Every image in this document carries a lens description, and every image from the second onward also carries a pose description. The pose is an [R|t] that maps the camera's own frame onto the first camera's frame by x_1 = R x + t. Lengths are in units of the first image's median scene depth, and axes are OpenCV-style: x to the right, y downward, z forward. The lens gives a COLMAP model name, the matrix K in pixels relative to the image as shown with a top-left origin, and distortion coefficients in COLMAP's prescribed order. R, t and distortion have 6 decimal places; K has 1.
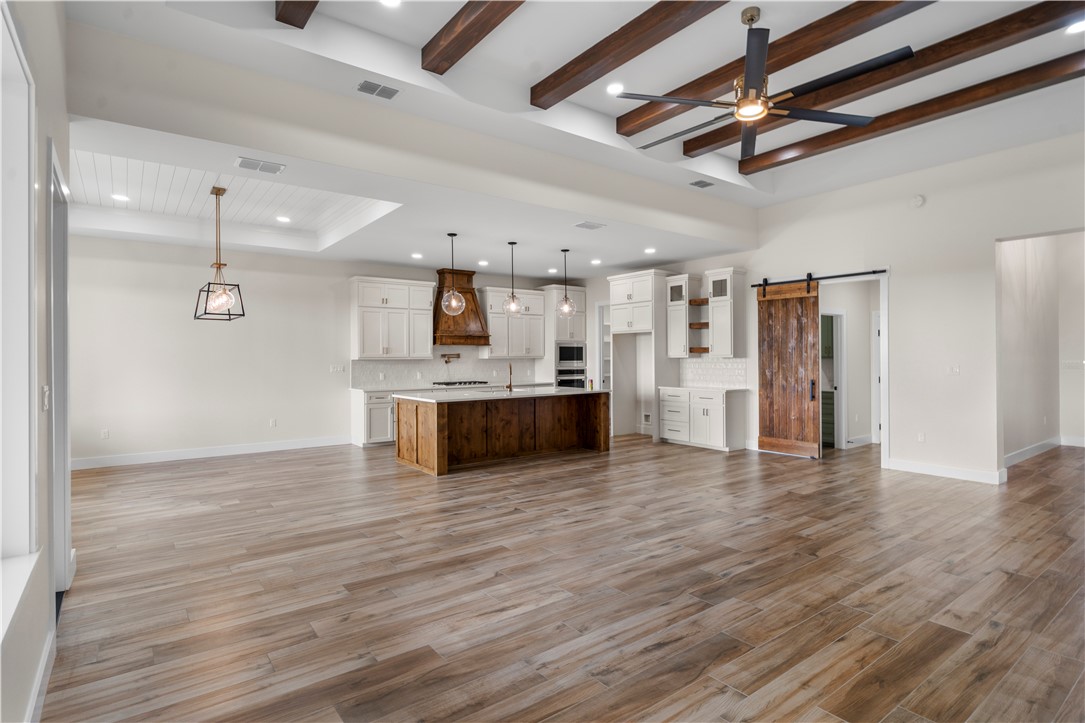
lens RADIAL K [[555.5, 0, 546.0], [0, 555.5, 357.8], [0, 0, 1]] dist [-0.005563, 0.001789]
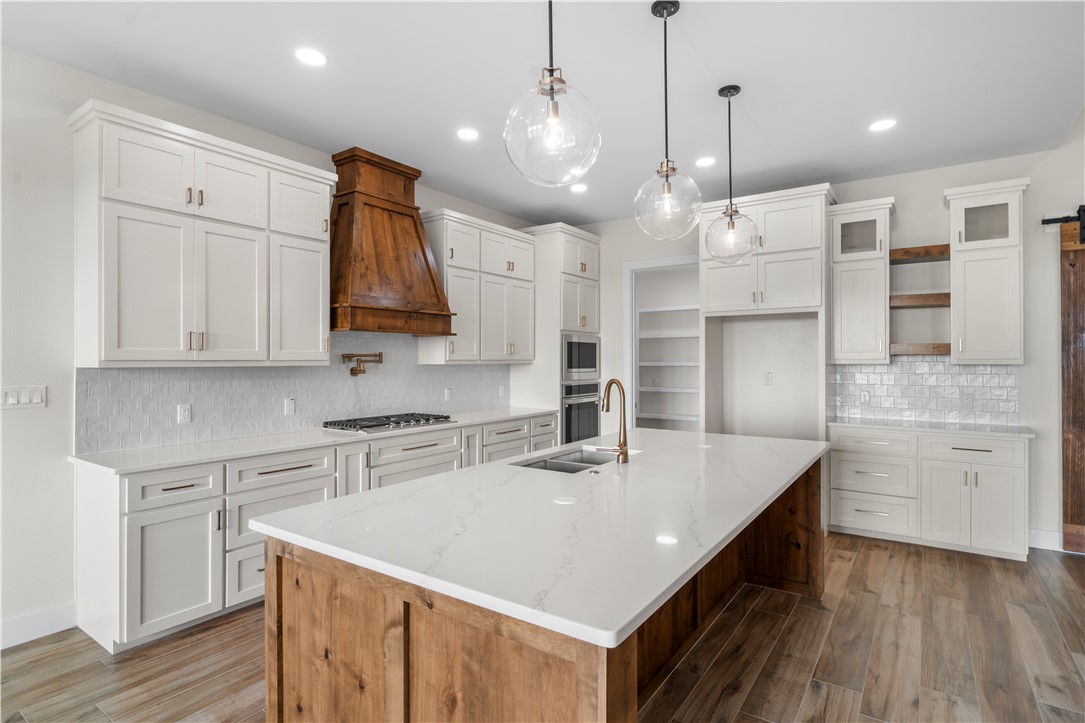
lens RADIAL K [[555.5, 0, 546.1], [0, 555.5, 356.3], [0, 0, 1]] dist [-0.005563, 0.001789]
pose [[0.950642, 0.007027, 0.310209, -0.223112], [-0.004232, 0.999944, -0.009684, -0.001447], [-0.310260, 0.007893, 0.950619, 0.712537]]
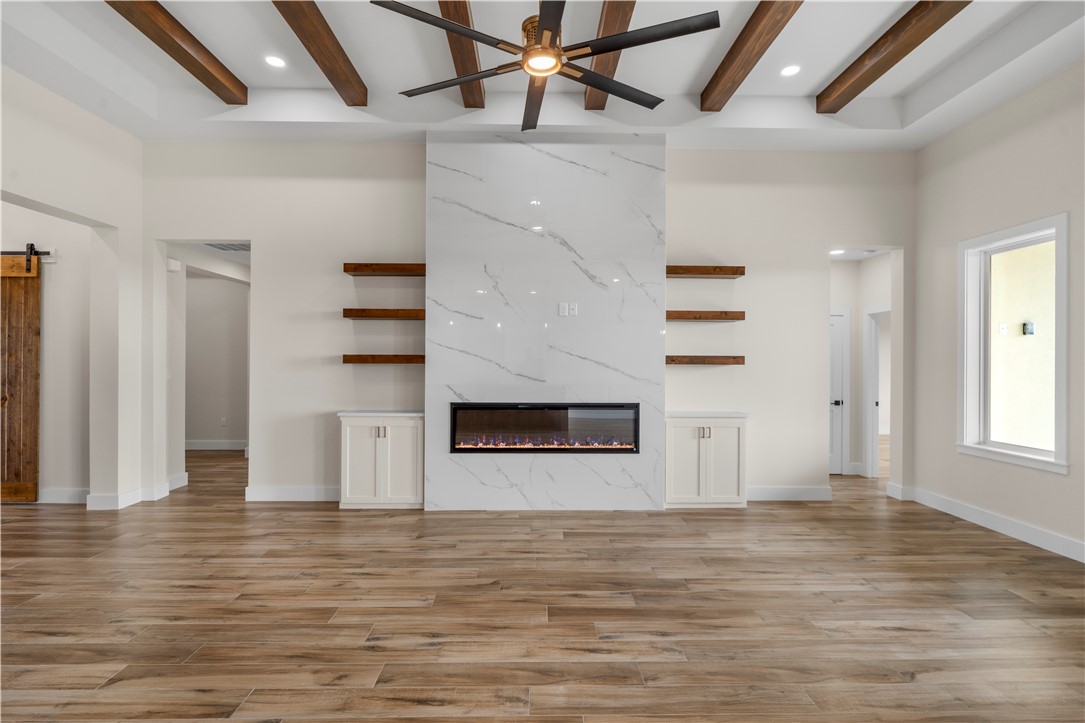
lens RADIAL K [[555.5, 0, 545.5], [0, 555.5, 360.1], [0, 0, 1]] dist [-0.005563, 0.001789]
pose [[-0.810036, 0.002672, 0.586375, -0.057573], [0.001457, 0.999996, -0.002543, -0.002395], [-0.586379, -0.001206, -0.810036, 0.848285]]
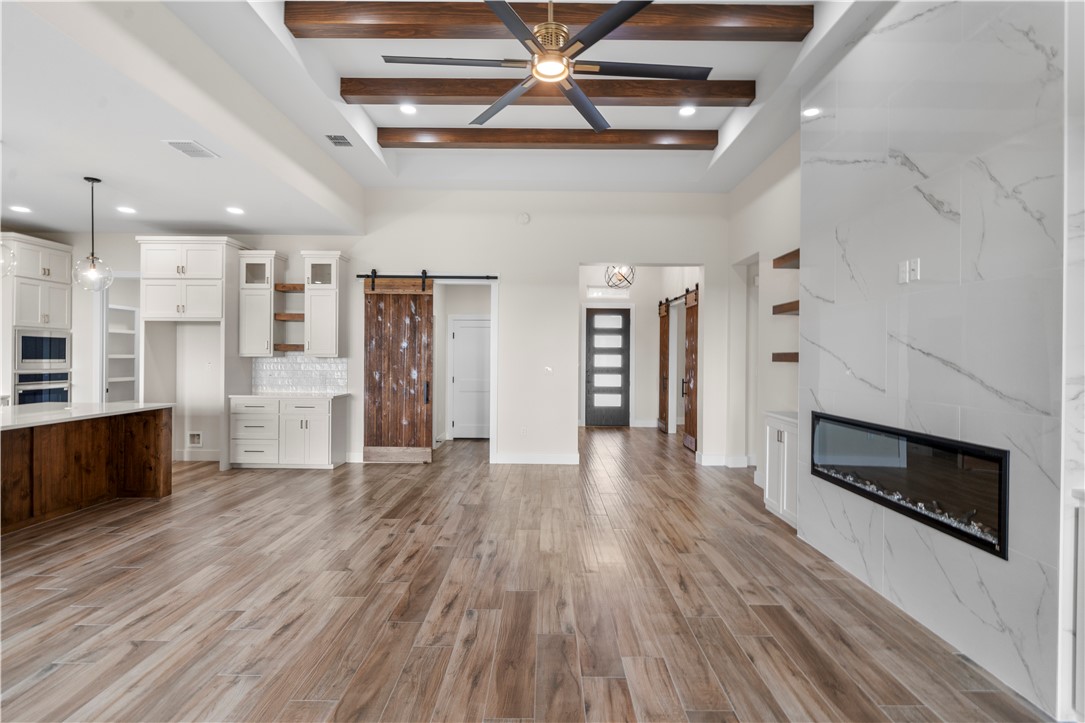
lens RADIAL K [[555.5, 0, 542.9], [0, 555.5, 357.5], [0, 0, 1]] dist [-0.005563, 0.001789]
pose [[0.606596, 0.010329, 0.794943, -0.157283], [-0.010500, 0.999932, -0.004981, 0.000557], [-0.794941, -0.005326, 0.606664, 0.250402]]
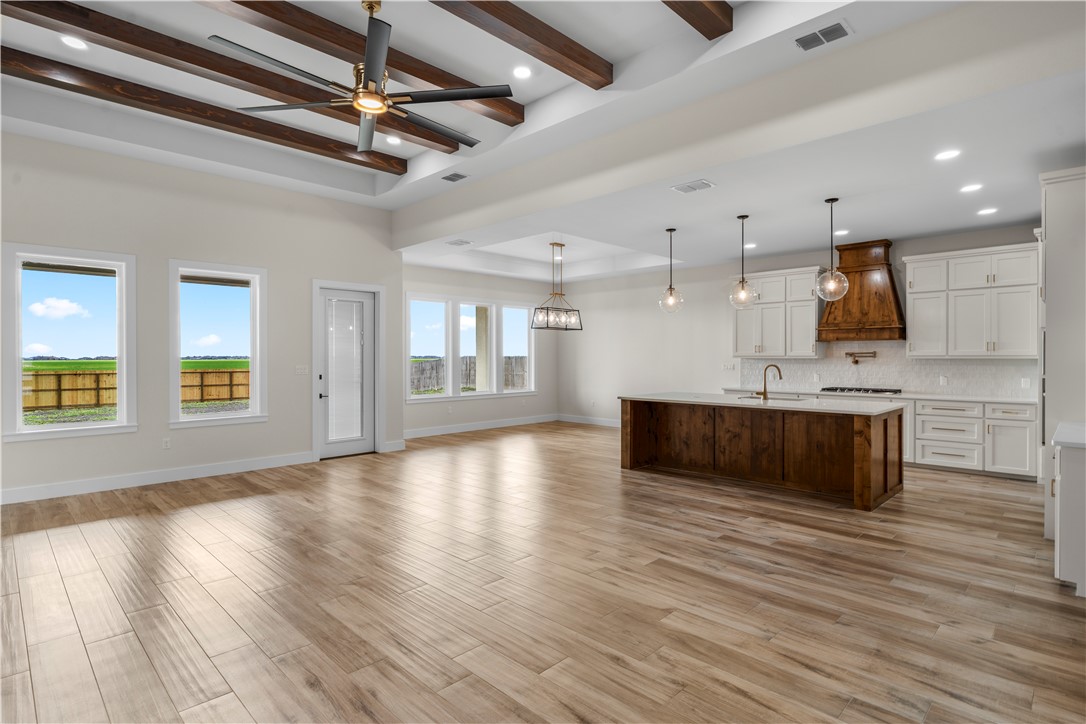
lens RADIAL K [[556.0, 0, 546.4], [0, 556.0, 358.8], [0, 0, 1]] dist [-0.005563, 0.001789]
pose [[0.143589, 0.009878, -0.989588, 0.703641], [-0.001959, 0.999951, 0.009698, -0.005565], [0.989635, 0.000546, 0.143601, 0.594539]]
